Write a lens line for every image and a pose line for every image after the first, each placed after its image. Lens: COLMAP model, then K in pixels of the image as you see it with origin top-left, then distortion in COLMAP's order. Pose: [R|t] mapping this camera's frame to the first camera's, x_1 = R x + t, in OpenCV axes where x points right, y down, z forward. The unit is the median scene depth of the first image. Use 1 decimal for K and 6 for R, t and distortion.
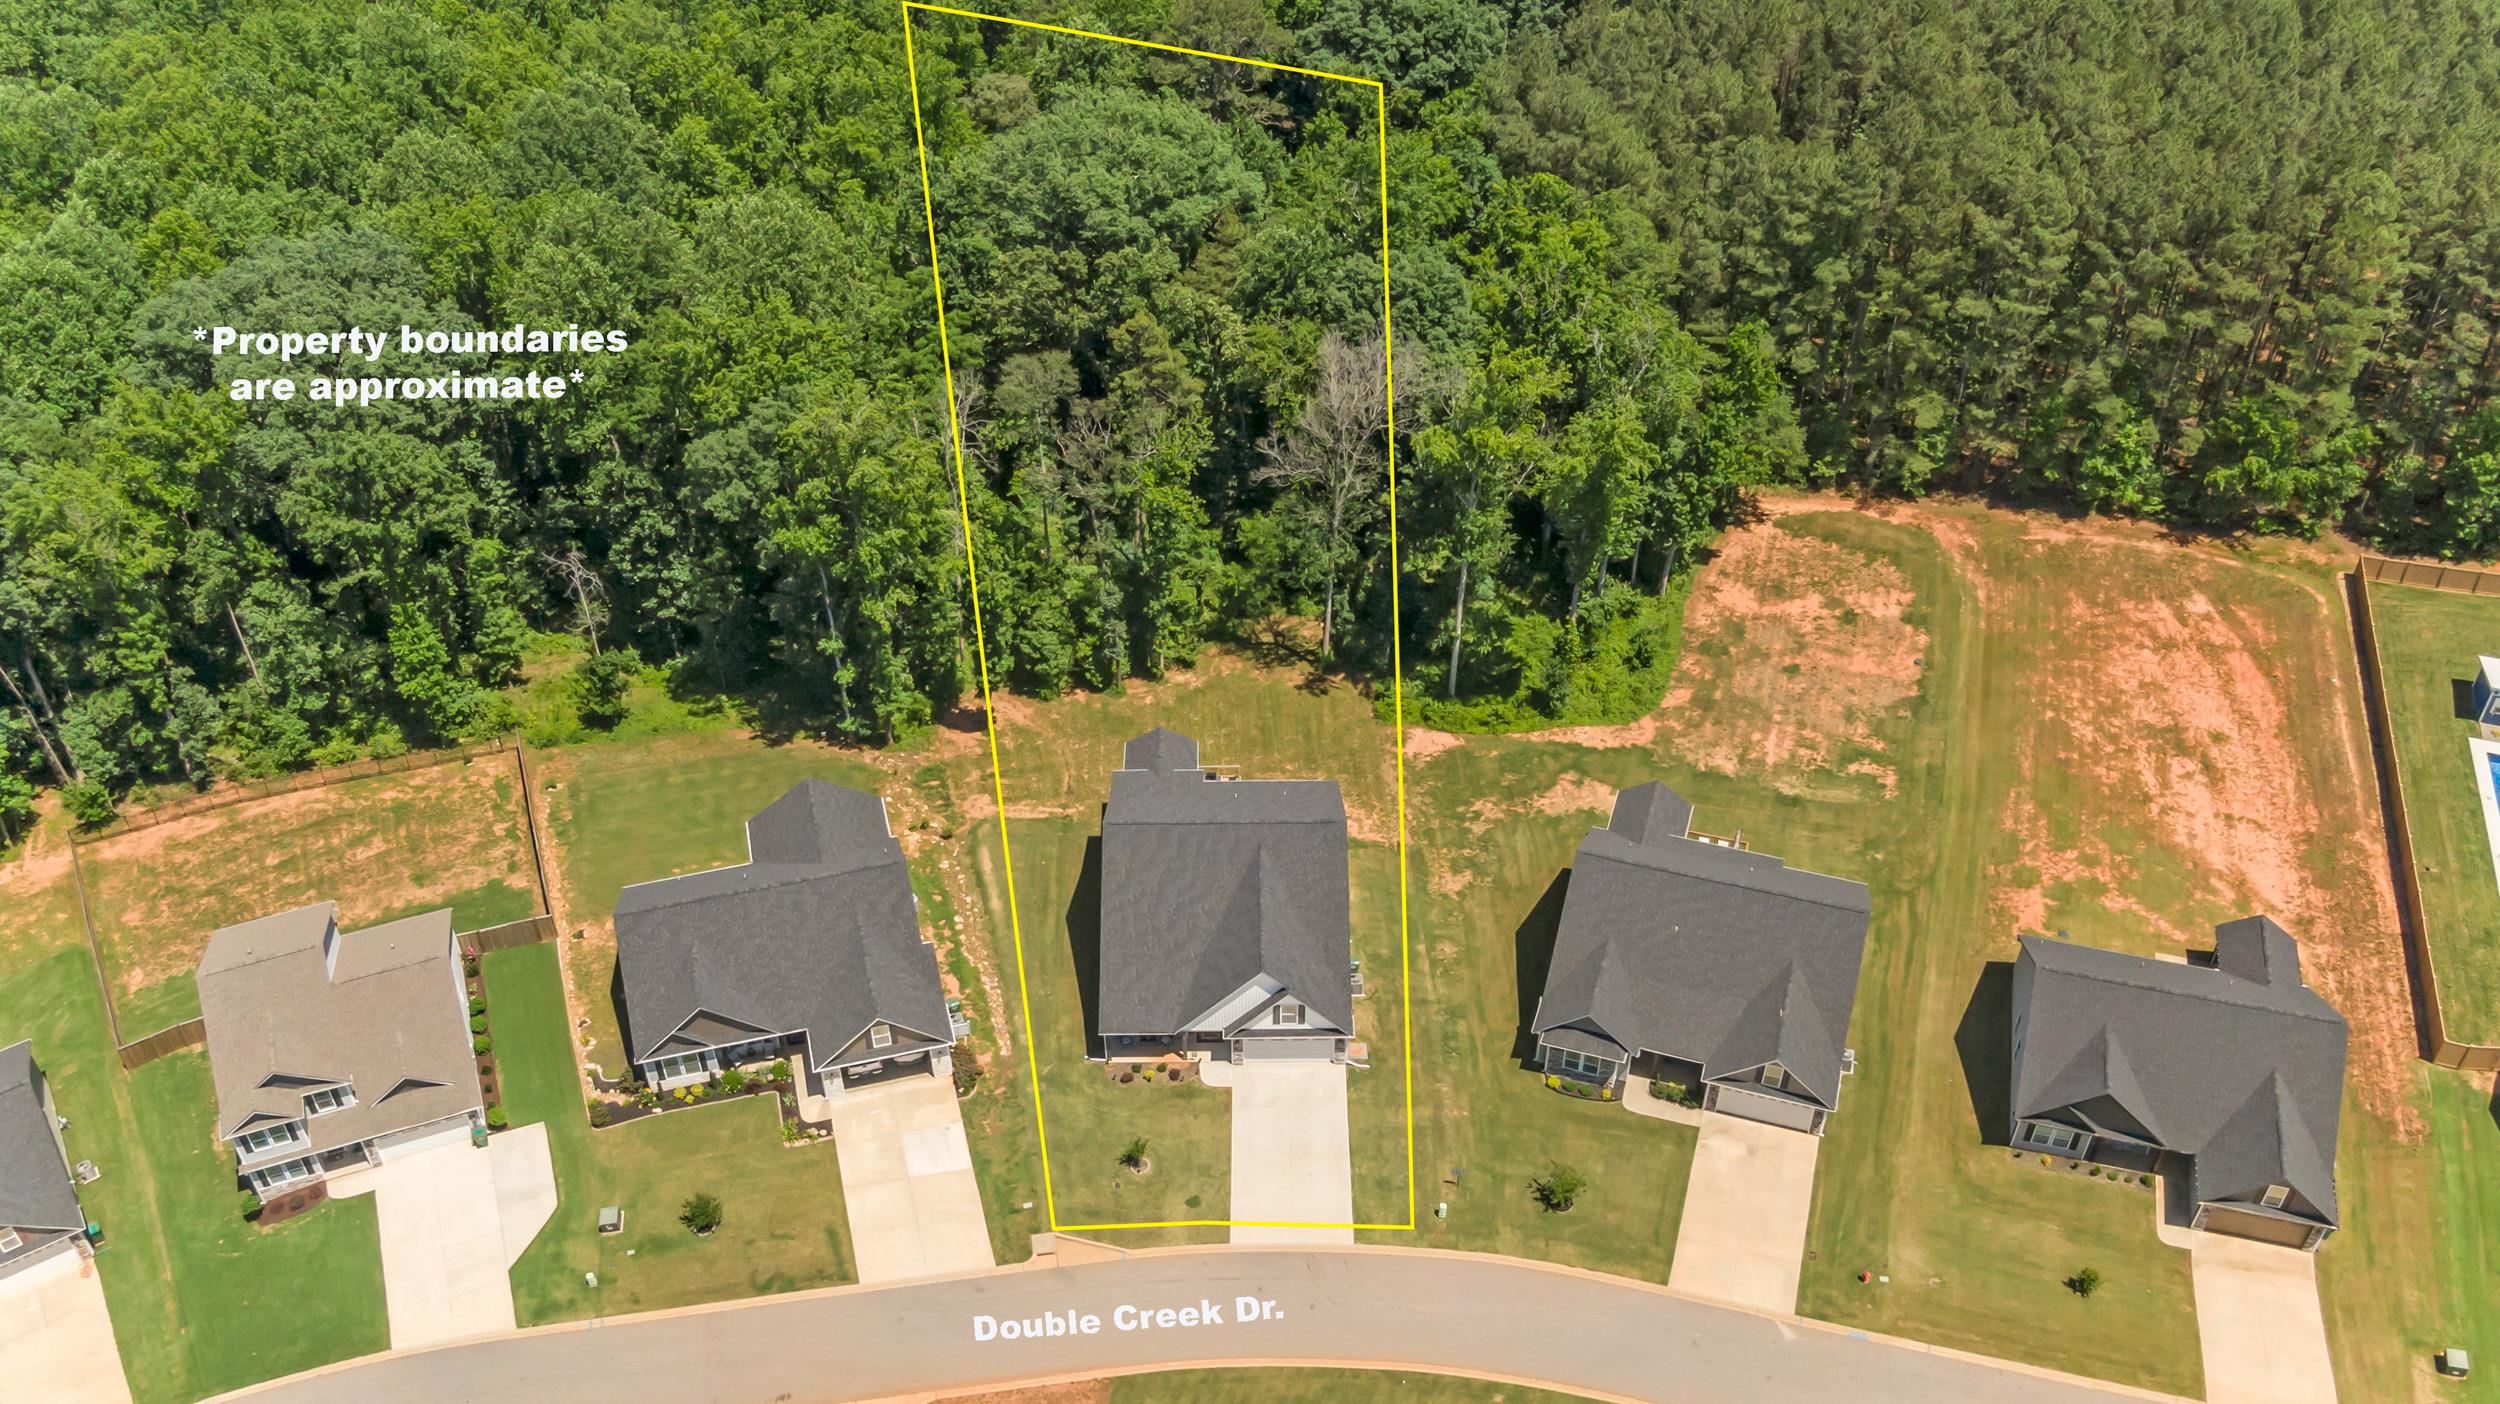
lens RADIAL K [[2098.6, 0, 1250.0], [0, 2098.6, 702.0], [0, 0, 1]] dist [-0.092354, -0.001981]
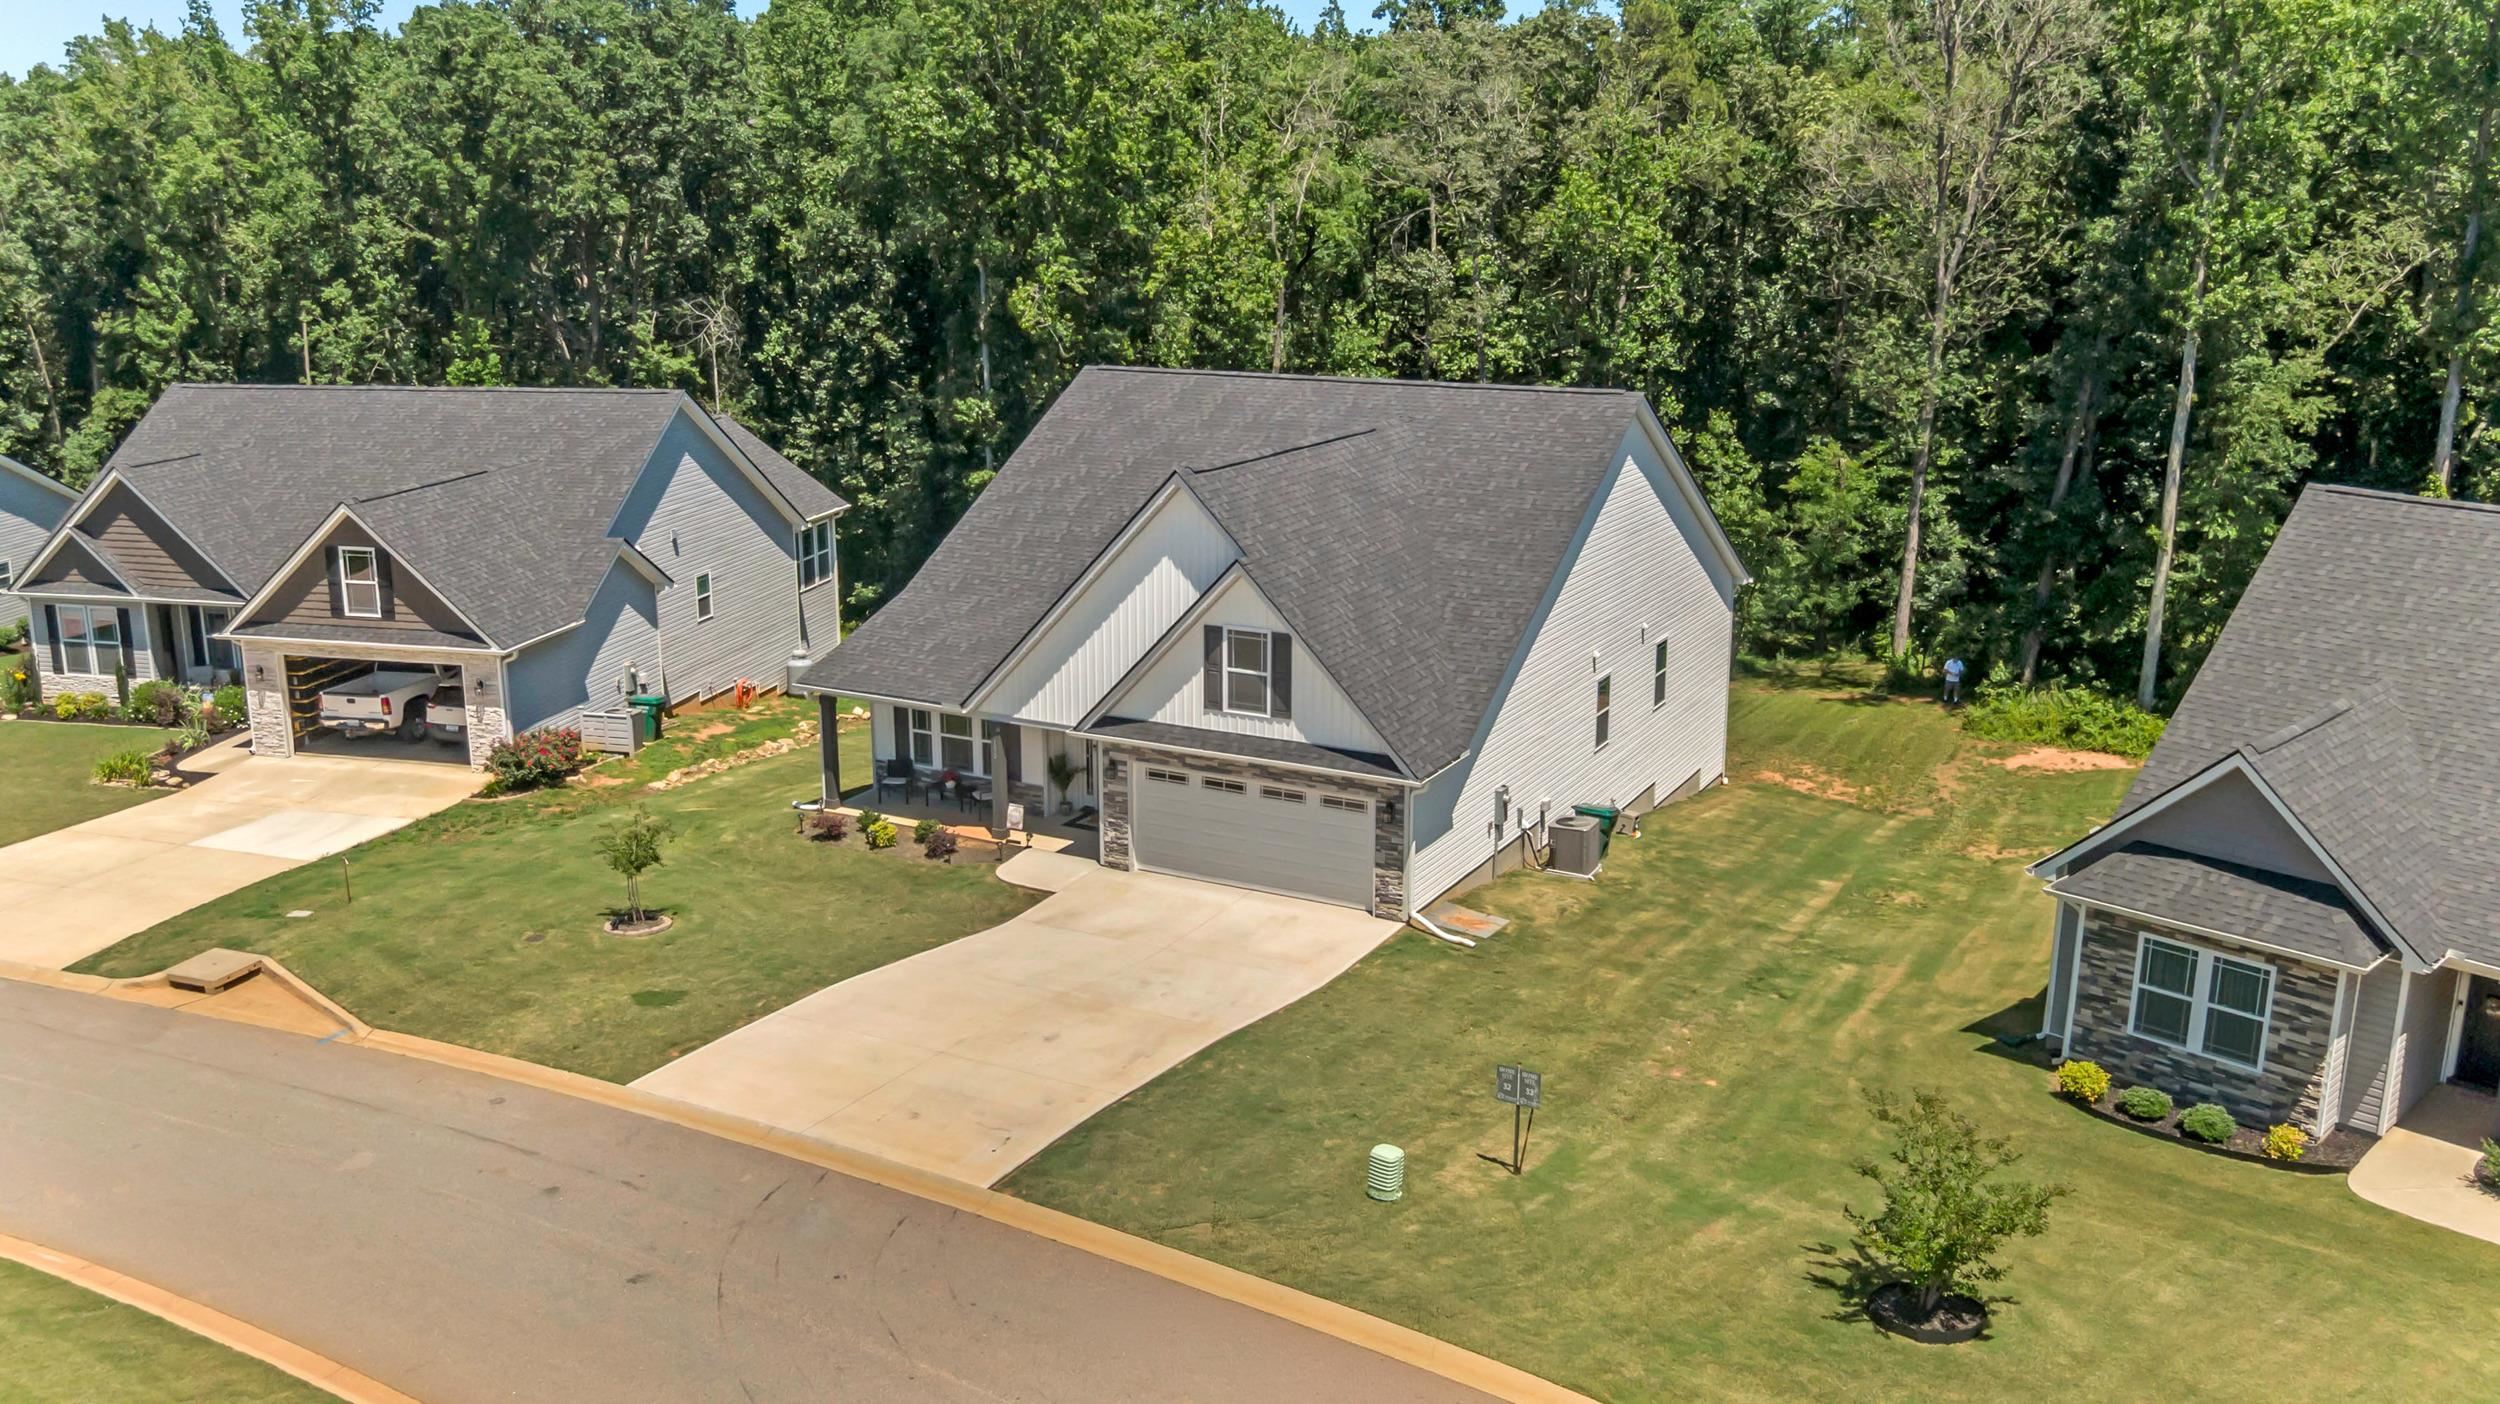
lens RADIAL K [[2074.9, 0, 1250.0], [0, 2074.9, 702.0], [0, 0, 1]] dist [-0.082884, -0.010872]
pose [[0.874044, 0.119558, -0.470906, 0.169786], [-0.312793, 0.880129, -0.357117, 0.265479], [0.371762, 0.459432, 0.806669, 0.734506]]
